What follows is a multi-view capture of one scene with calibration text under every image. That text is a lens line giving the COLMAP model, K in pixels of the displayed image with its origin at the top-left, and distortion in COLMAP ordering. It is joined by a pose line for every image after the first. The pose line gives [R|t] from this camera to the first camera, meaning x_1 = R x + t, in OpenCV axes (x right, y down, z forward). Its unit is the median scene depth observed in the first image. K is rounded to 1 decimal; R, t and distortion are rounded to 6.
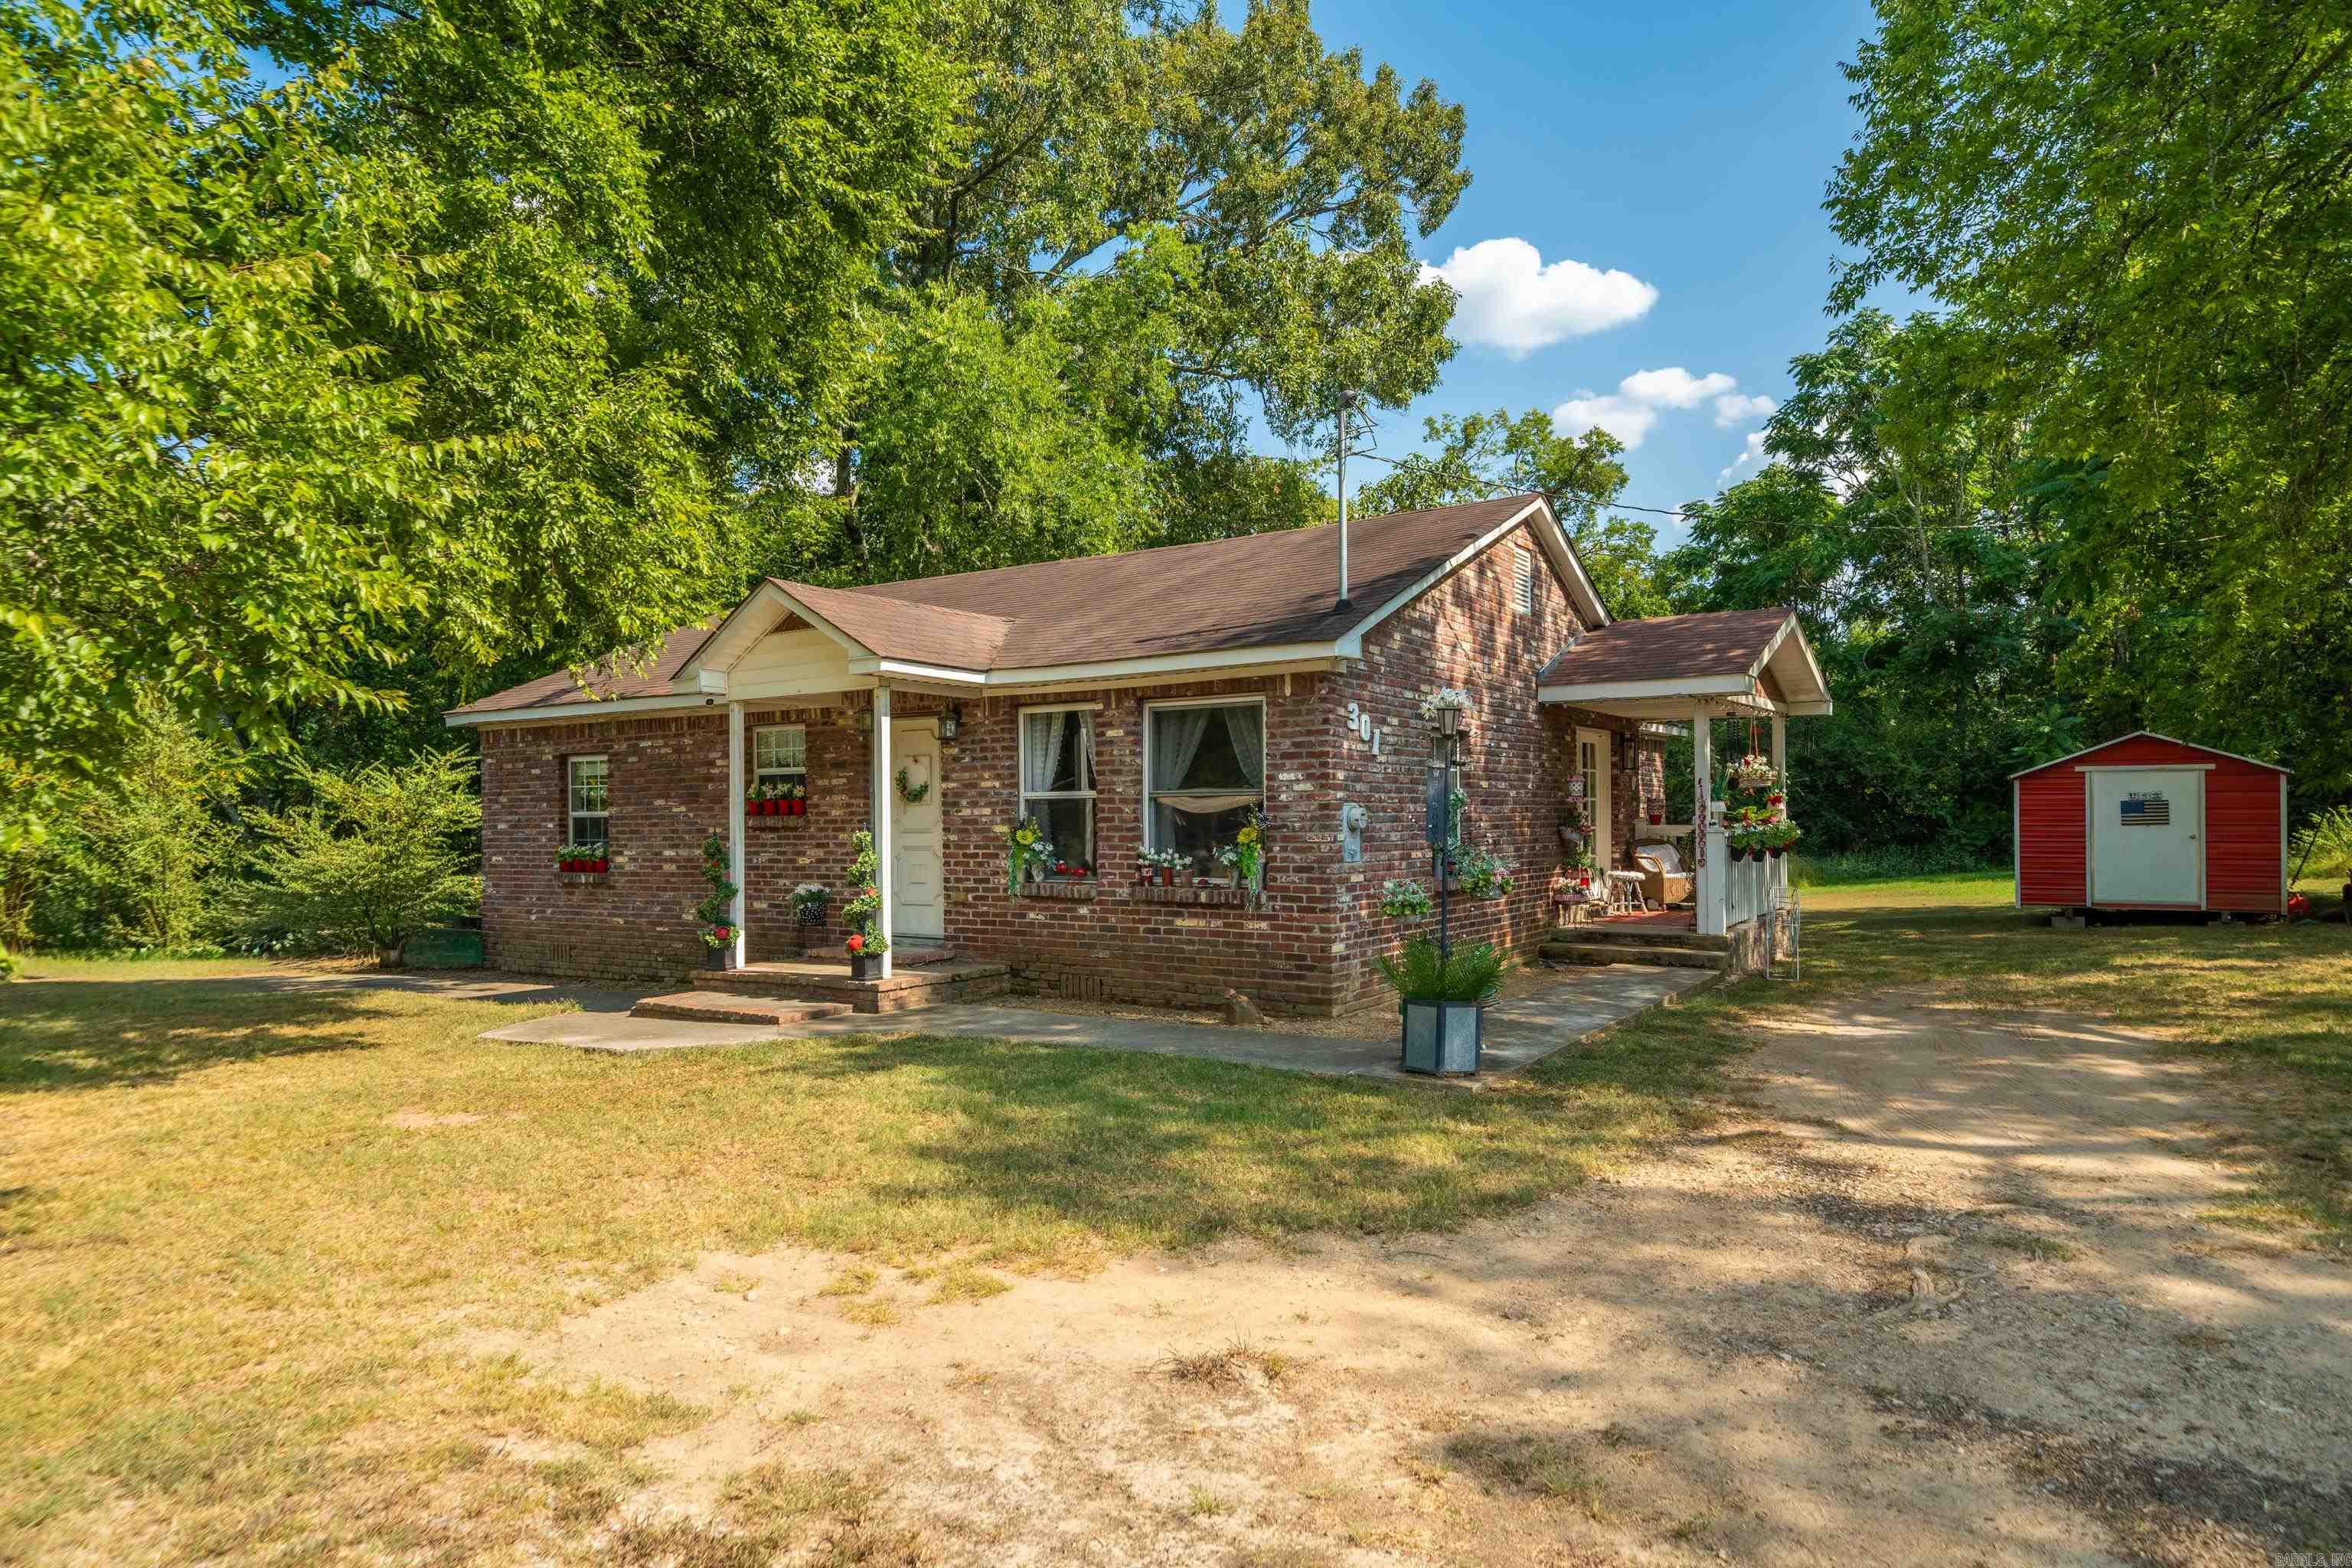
lens RADIAL K [[1391.6, 0, 1187.2], [0, 1391.6, 823.7], [0, 0, 1]] dist [-0.002257, -0.000636]
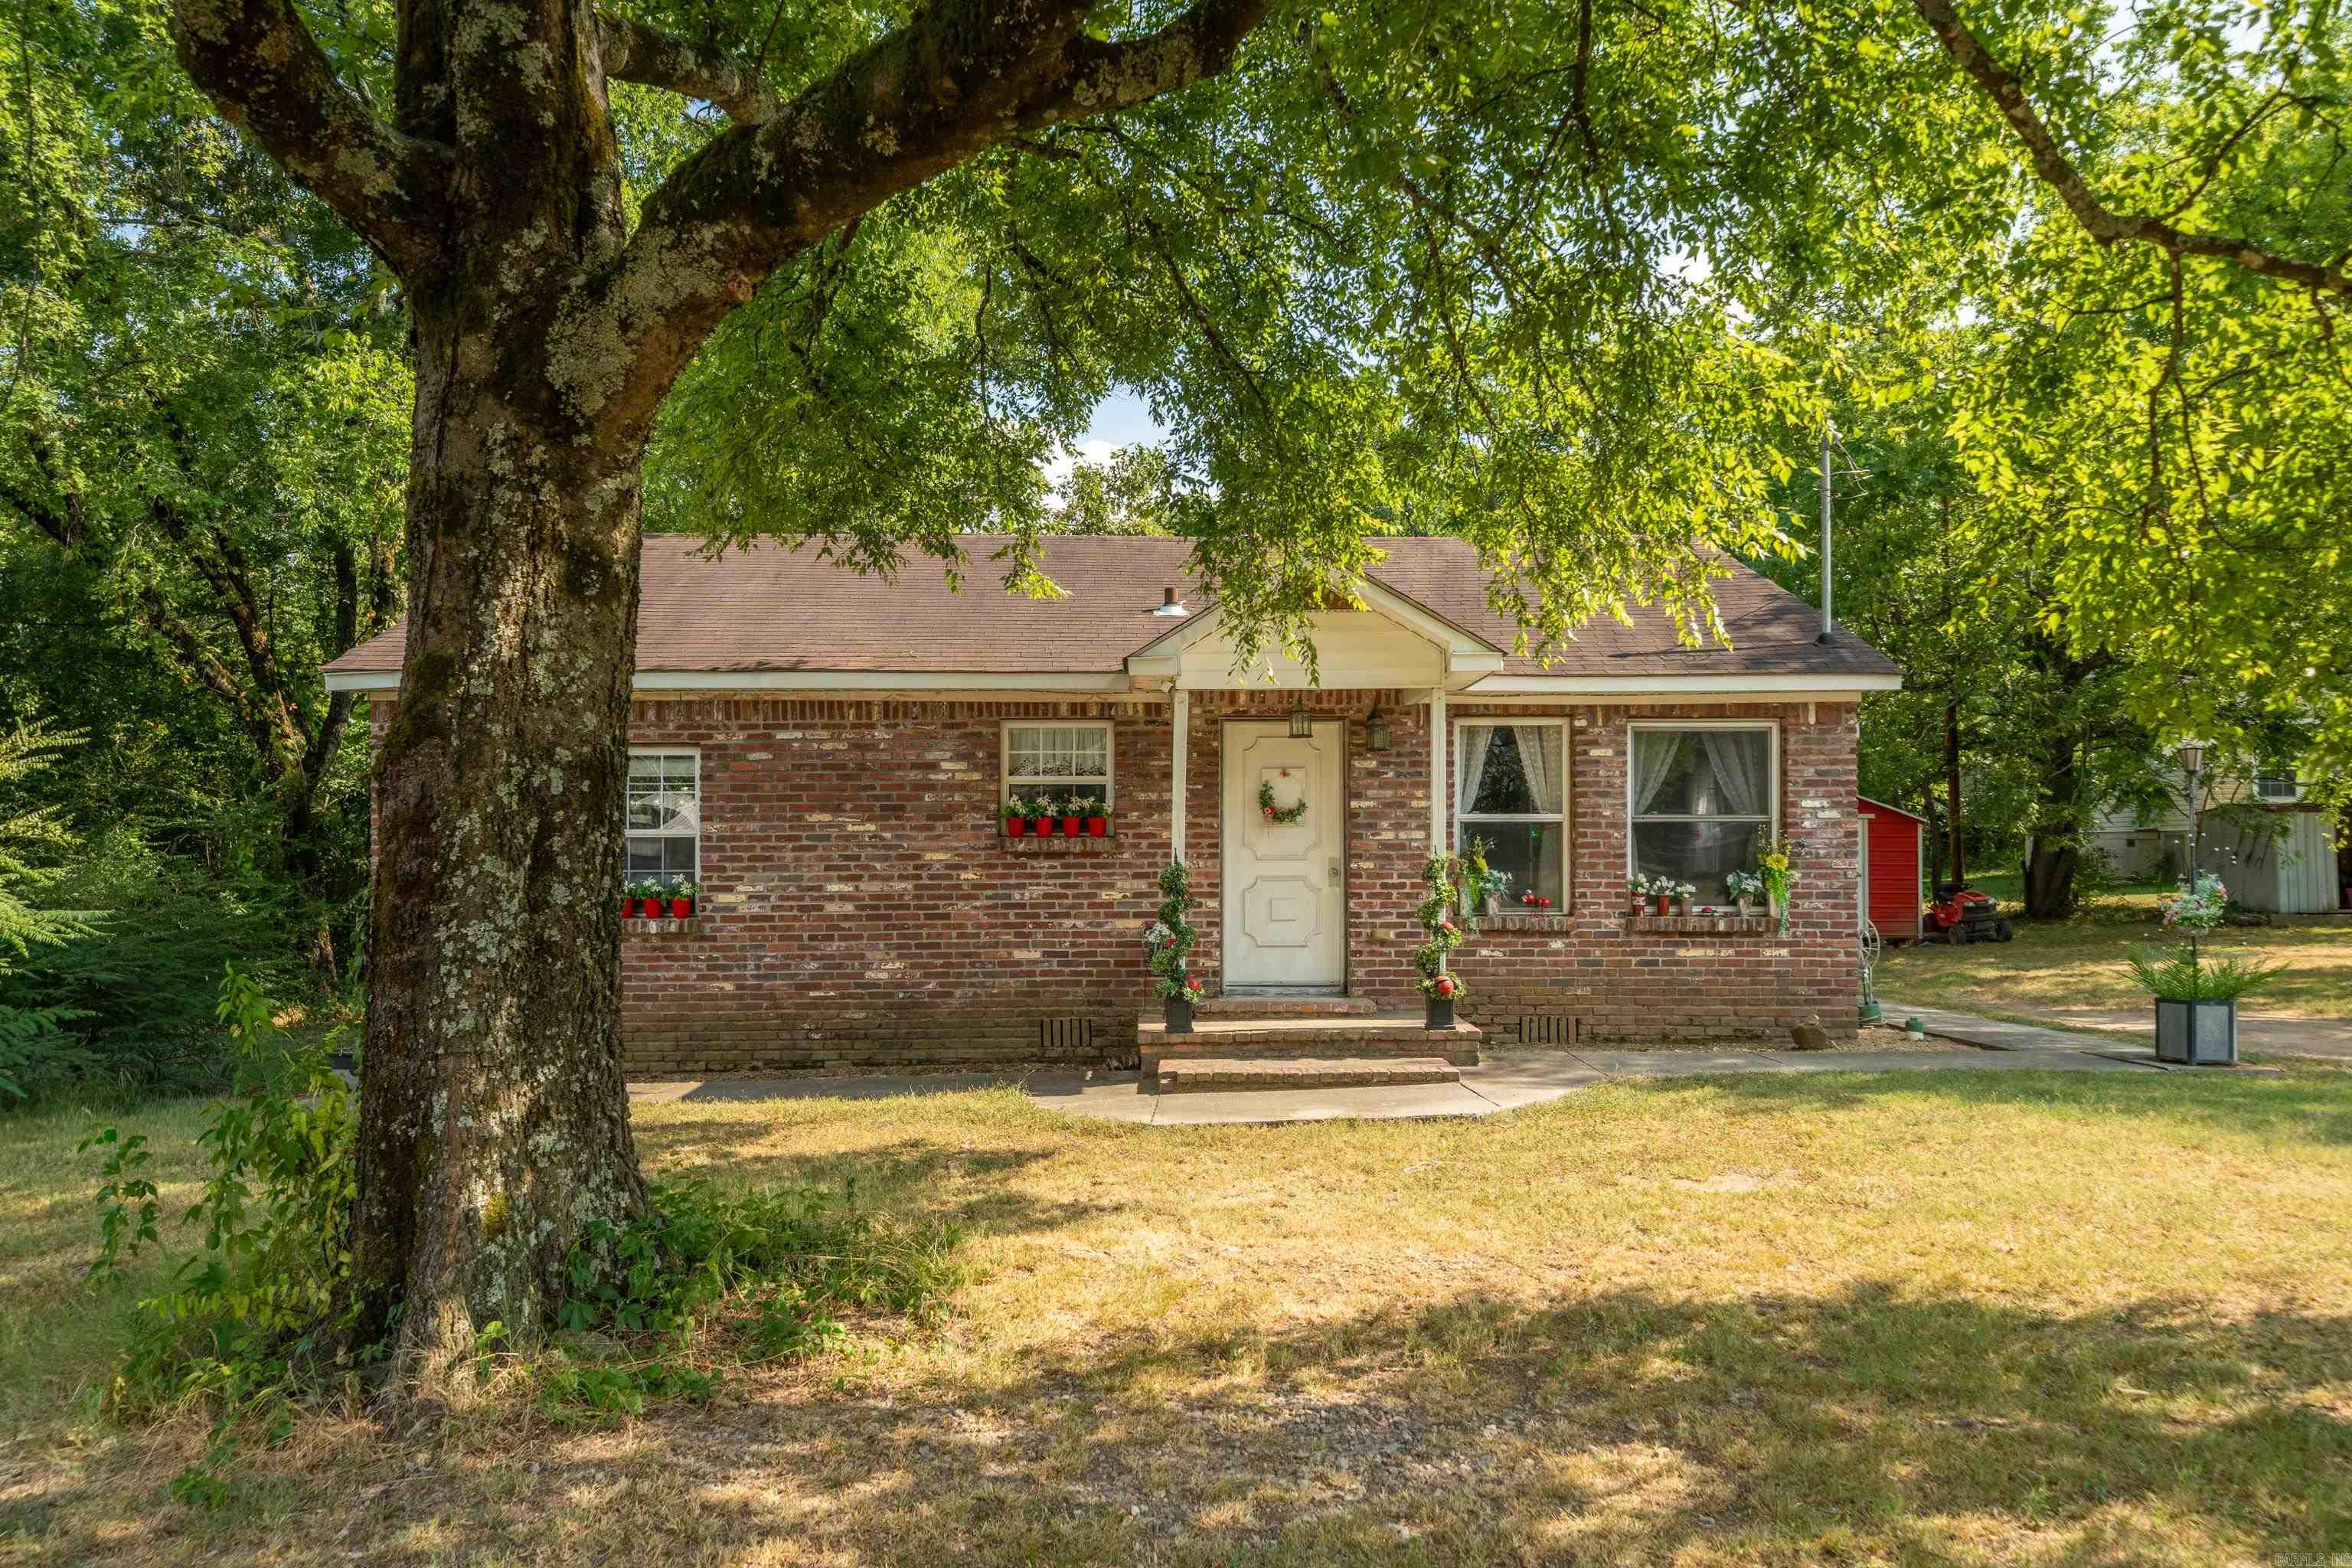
lens RADIAL K [[1582.4, 0, 1176.0], [0, 1582.4, 784.0], [0, 0, 1]] dist [0.019754, 0.001765]
pose [[0.825937, 0.023981, 0.563252, -0.871167], [-0.003084, 0.999272, -0.038023, -0.002559], [-0.563754, 0.029668, 0.825410, 0.278492]]
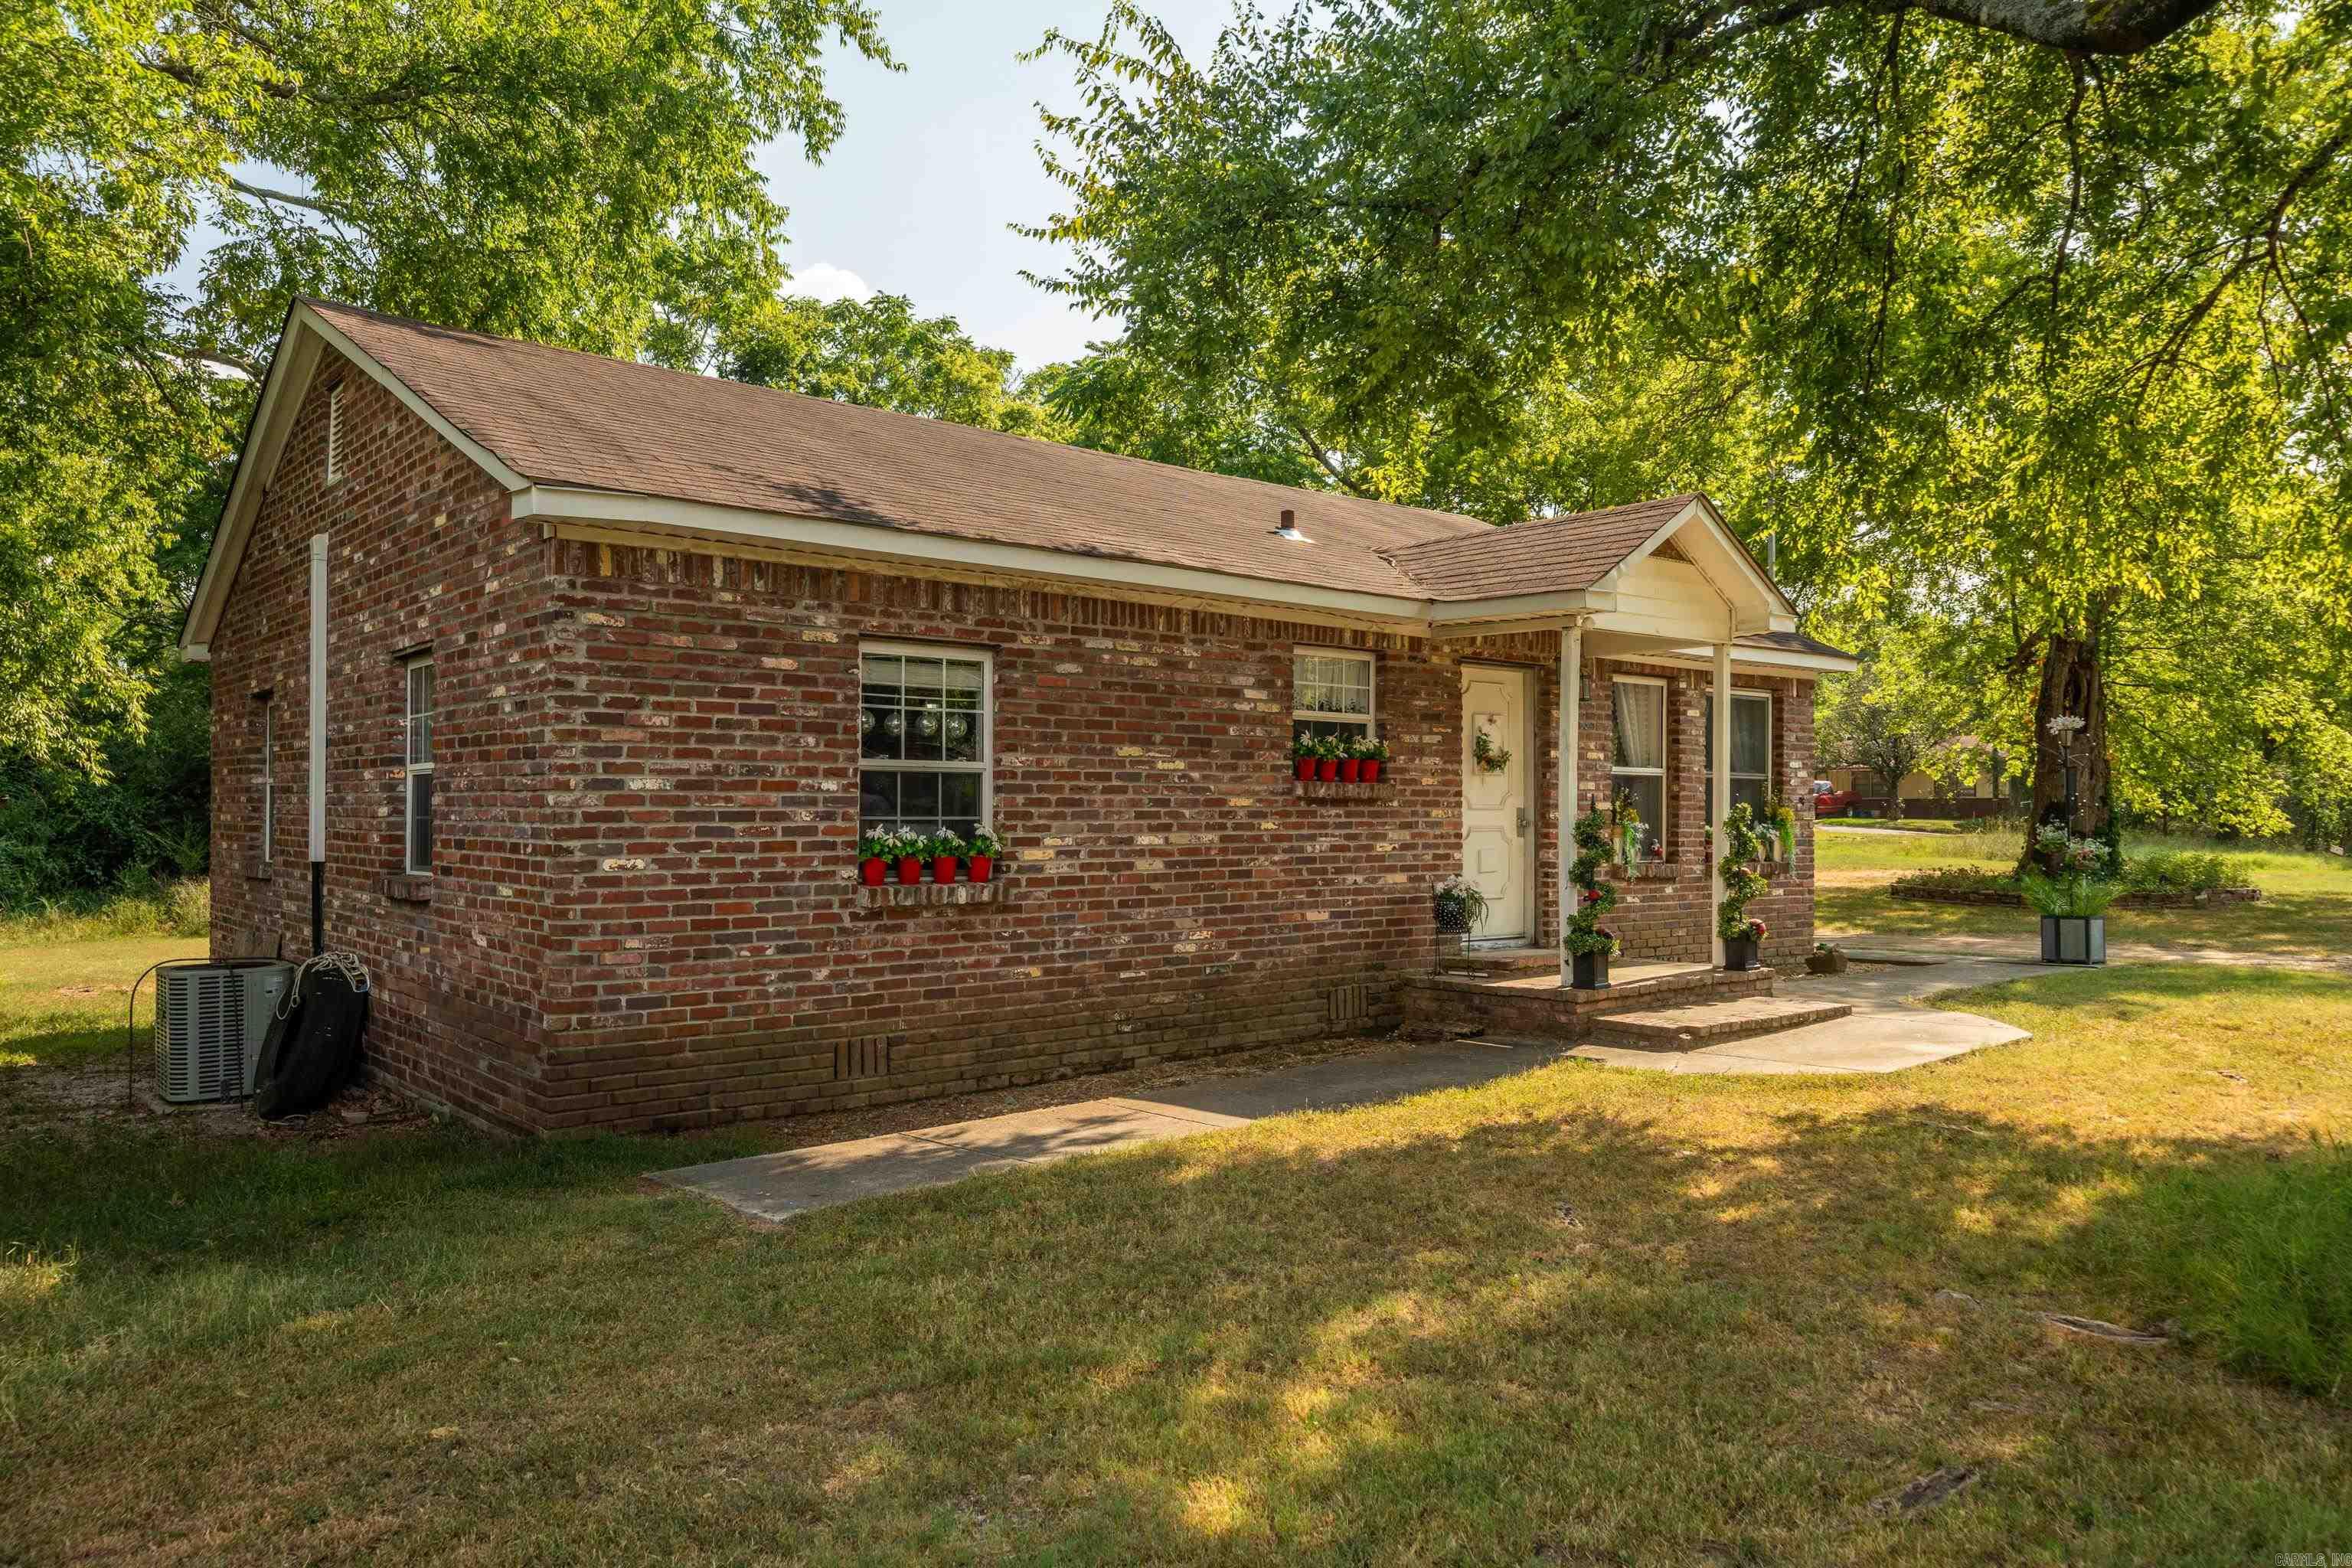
lens RADIAL K [[1582.4, 0, 1176.0], [0, 1582.4, 784.0], [0, 0, 1]] dist [0.019754, 0.001765]
pose [[0.294666, 0.031061, 0.955095, -1.250667], [0.000352, 0.999468, -0.032613, 0.024183], [-0.955600, 0.009946, 0.294499, 1.002894]]
